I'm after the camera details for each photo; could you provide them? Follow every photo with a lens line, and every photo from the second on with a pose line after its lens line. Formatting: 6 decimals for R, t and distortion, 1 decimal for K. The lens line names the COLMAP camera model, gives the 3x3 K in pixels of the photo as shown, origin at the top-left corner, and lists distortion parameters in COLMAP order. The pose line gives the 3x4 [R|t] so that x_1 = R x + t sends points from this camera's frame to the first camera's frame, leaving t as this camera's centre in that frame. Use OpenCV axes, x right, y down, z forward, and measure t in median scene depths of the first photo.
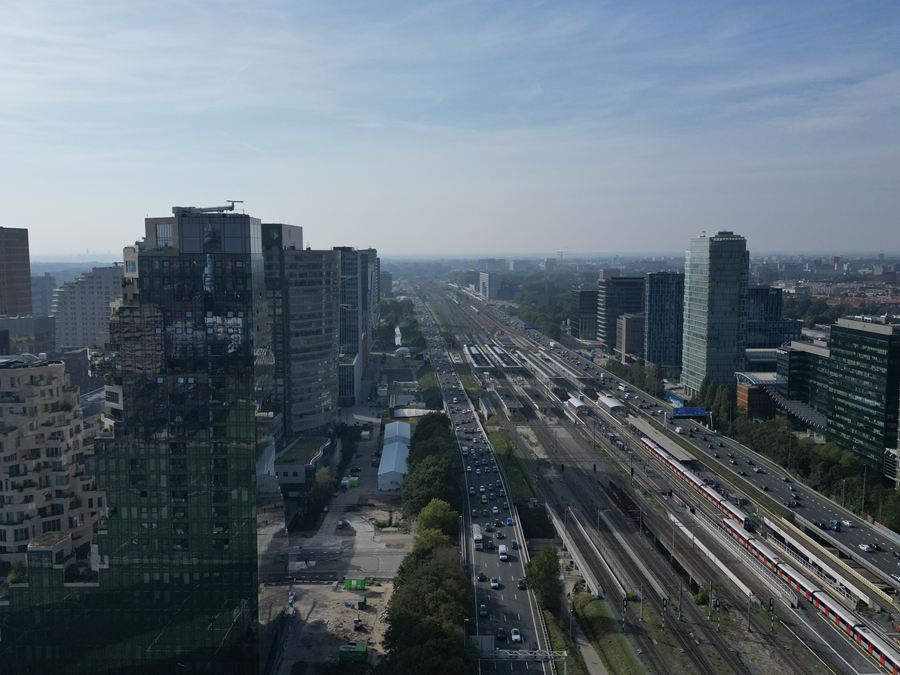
lens RADIAL K [[853.9, 0, 446.5], [0, 853.9, 338.6], [0, 0, 1]] dist [0.089109, -0.120485]
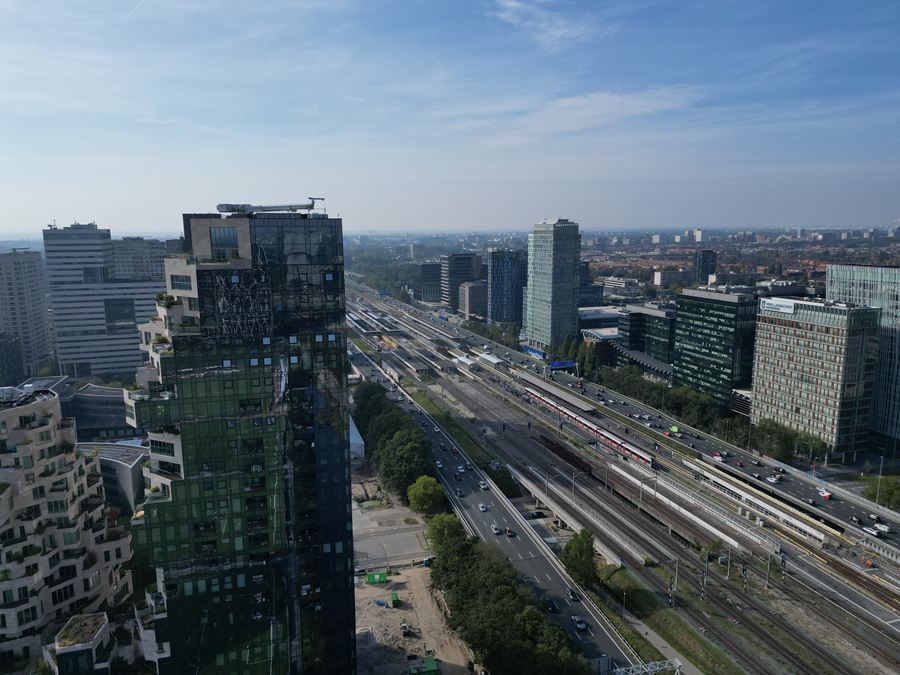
lens RADIAL K [[626.9, 0, 447.3], [0, 626.9, 337.9], [0, 0, 1]] dist [0.071148, -0.063776]
pose [[0.963899, -0.052340, 0.261072, -0.144162], [0.034052, 0.996670, 0.074093, -0.034200], [-0.264080, -0.062528, 0.962472, 0.192995]]
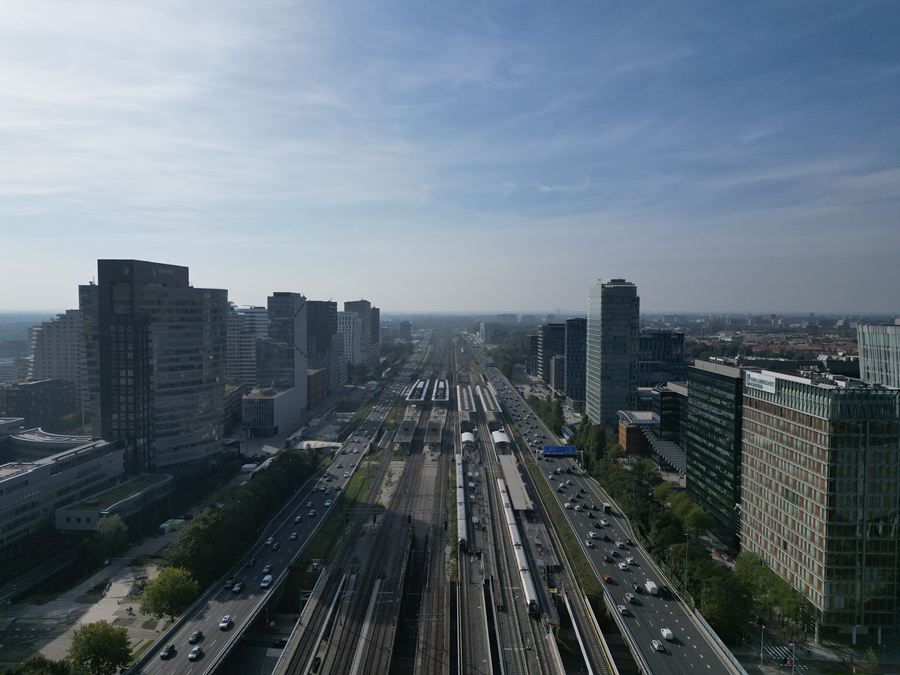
lens RADIAL K [[626.9, 0, 447.3], [0, 626.9, 337.9], [0, 0, 1]] dist [0.071148, -0.063776]
pose [[0.998094, 0.008335, -0.061147, 0.235365], [-0.011792, 0.998339, -0.056395, -0.004683], [0.060575, 0.057008, 0.996534, 0.299149]]
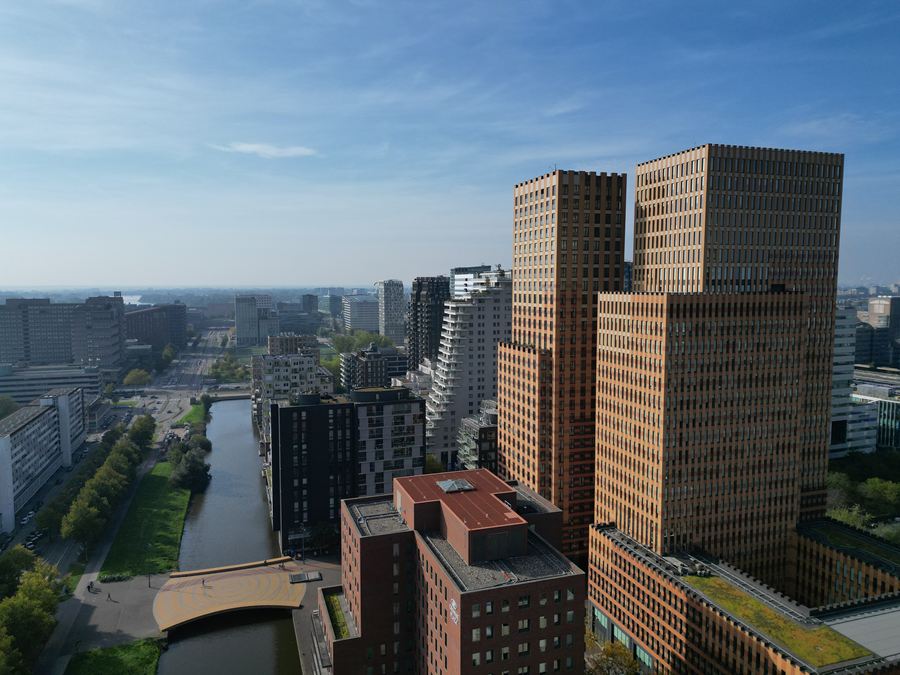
lens RADIAL K [[626.9, 0, 447.3], [0, 626.9, 337.9], [0, 0, 1]] dist [0.071148, -0.063776]
pose [[0.943730, -0.038339, 0.328487, -1.002299], [0.039493, 0.999215, 0.003158, -0.056055], [-0.328350, 0.009992, 0.944503, 0.928076]]
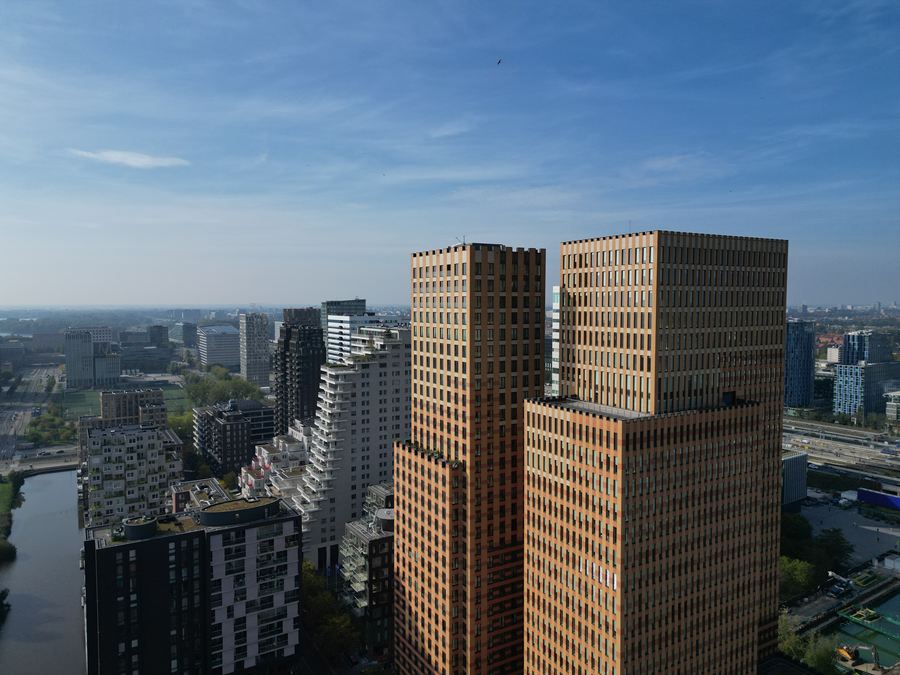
lens RADIAL K [[626.9, 0, 450.0], [0, 626.9, 337.5], [0, 0, 1]] dist [0.106813, -0.137602]
pose [[0.853699, -0.038016, 0.519377, -0.975306], [0.055860, 0.998263, -0.018748, -0.115611], [-0.517762, 0.045018, 0.854340, 1.028990]]
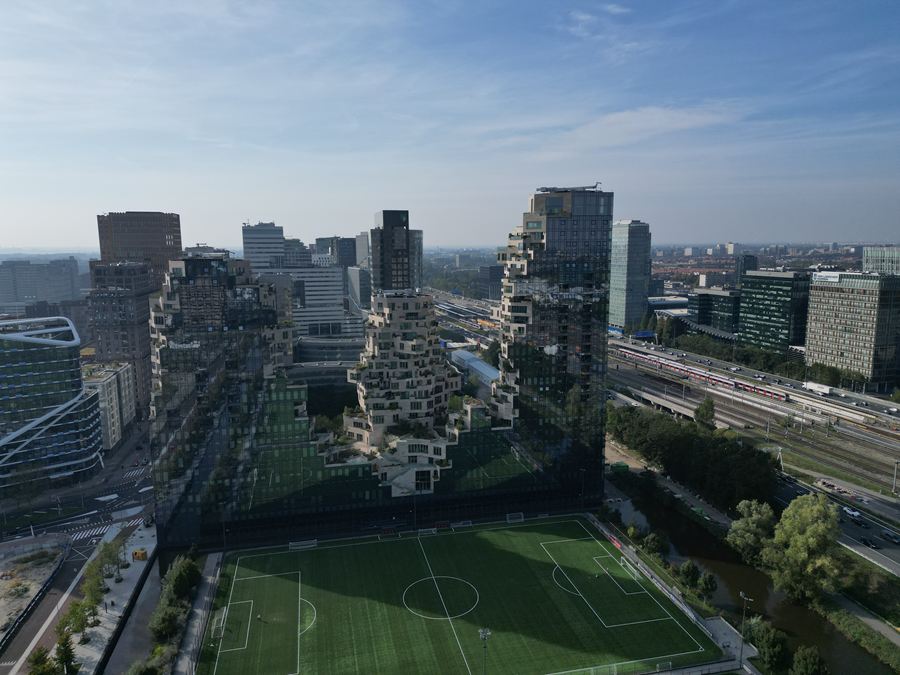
lens RADIAL K [[626.9, 0, 447.3], [0, 626.9, 337.9], [0, 0, 1]] dist [0.071148, -0.063776]
pose [[0.973166, -0.038688, 0.226829, -0.396495], [0.028364, 0.998416, 0.048597, 0.031283], [-0.228350, -0.040859, 0.972721, -0.042563]]
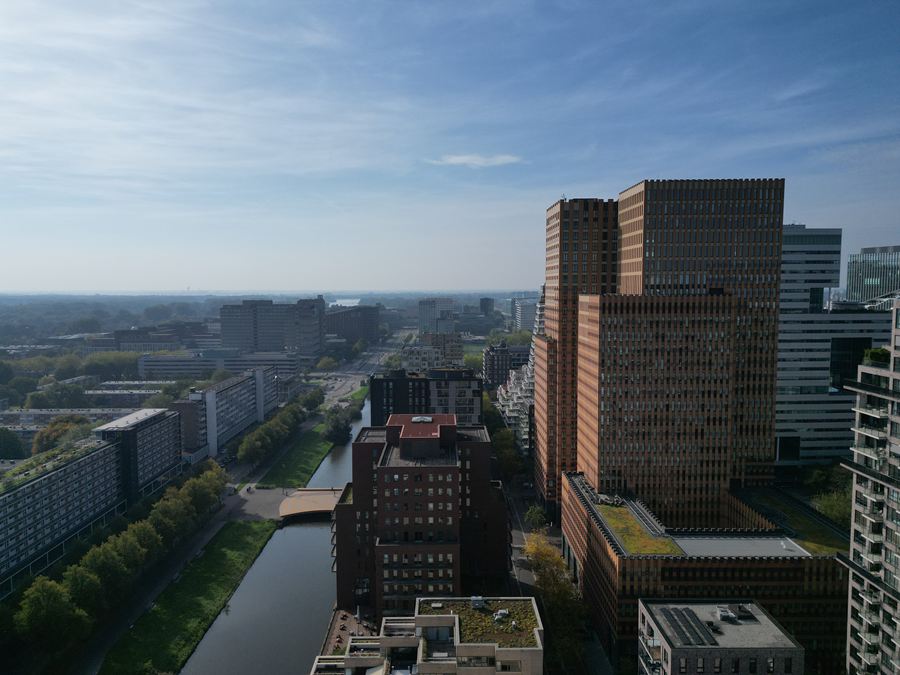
lens RADIAL K [[626.9, 0, 447.3], [0, 626.9, 337.9], [0, 0, 1]] dist [0.071148, -0.063776]
pose [[0.999787, -0.012029, 0.016795, -0.881622], [0.012218, 0.999863, -0.011180, -0.037582], [-0.016658, 0.011383, 0.999796, 0.736959]]
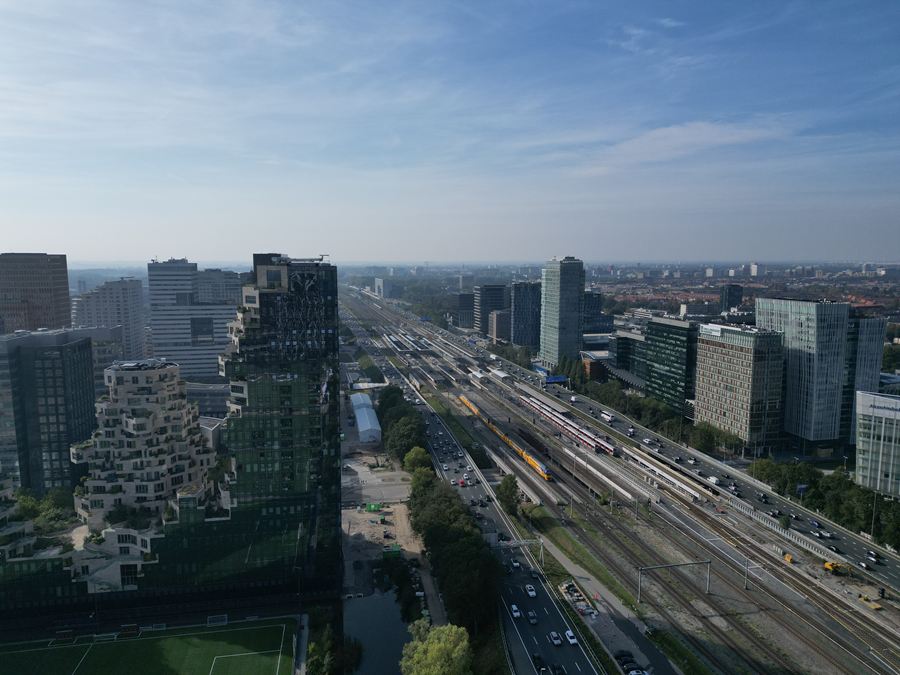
lens RADIAL K [[626.9, 0, 447.3], [0, 626.9, 337.9], [0, 0, 1]] dist [0.071148, -0.063776]
pose [[0.984548, -0.020609, 0.173898, -0.113723], [0.016698, 0.999574, 0.023925, -0.019524], [-0.174317, -0.020652, 0.984473, -0.053829]]
